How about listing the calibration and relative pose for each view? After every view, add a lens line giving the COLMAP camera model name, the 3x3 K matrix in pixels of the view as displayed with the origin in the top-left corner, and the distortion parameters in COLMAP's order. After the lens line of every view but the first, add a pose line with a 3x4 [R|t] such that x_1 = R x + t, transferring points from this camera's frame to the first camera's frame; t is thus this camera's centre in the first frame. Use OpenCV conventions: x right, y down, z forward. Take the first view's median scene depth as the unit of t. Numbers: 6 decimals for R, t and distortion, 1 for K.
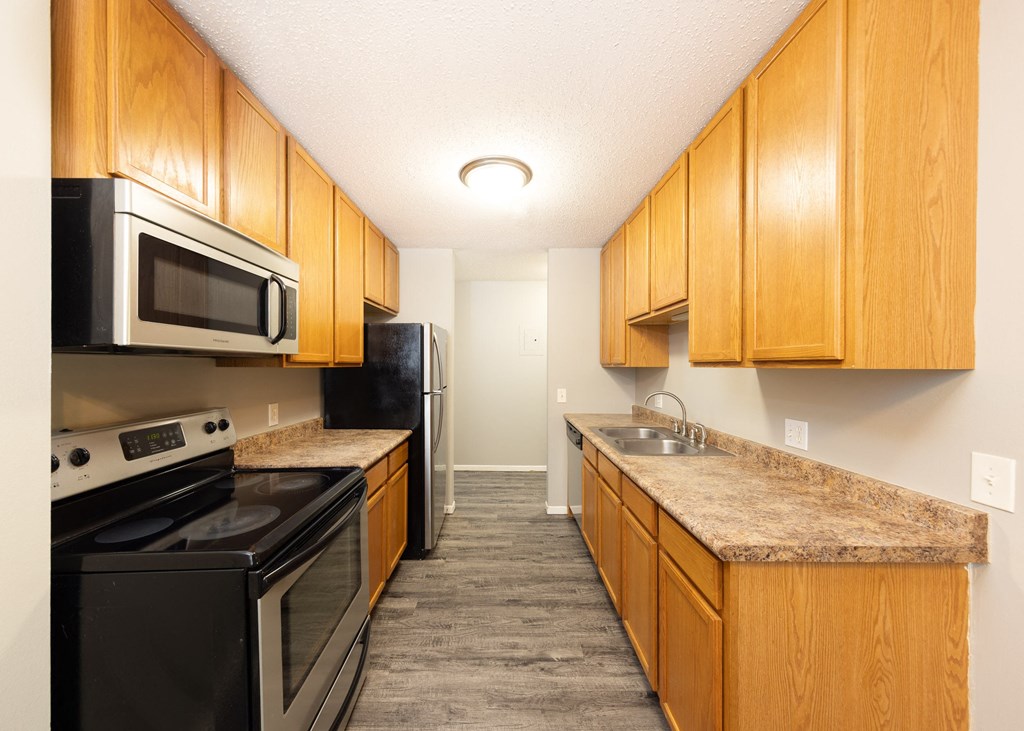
lens RADIAL K [[358.0, 0, 512.0], [0, 358.0, 365.5], [0, 0, 1]] dist [0.000869, 0.000046]
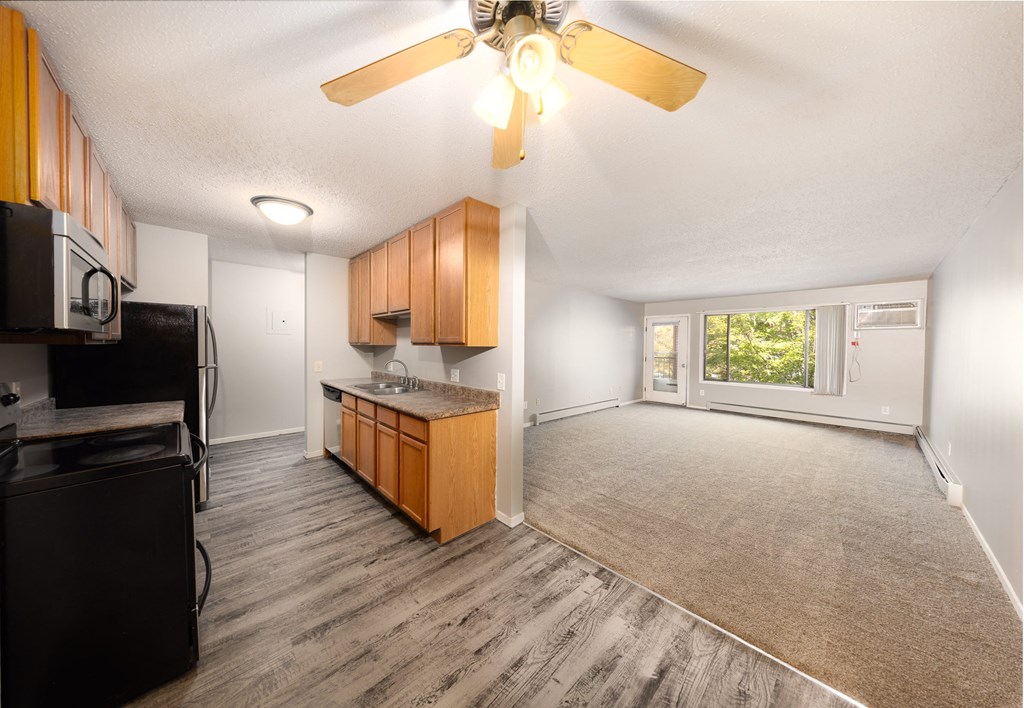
lens RADIAL K [[326.7, 0, 481.0], [0, 326.7, 353.2], [0, 0, 1]] dist [0.000261, 0.000013]
pose [[0.760710, -0.011491, 0.648990, -0.287778], [-0.007853, 0.999607, 0.026903, -0.003186], [-0.649044, -0.025561, 0.760321, -0.464065]]
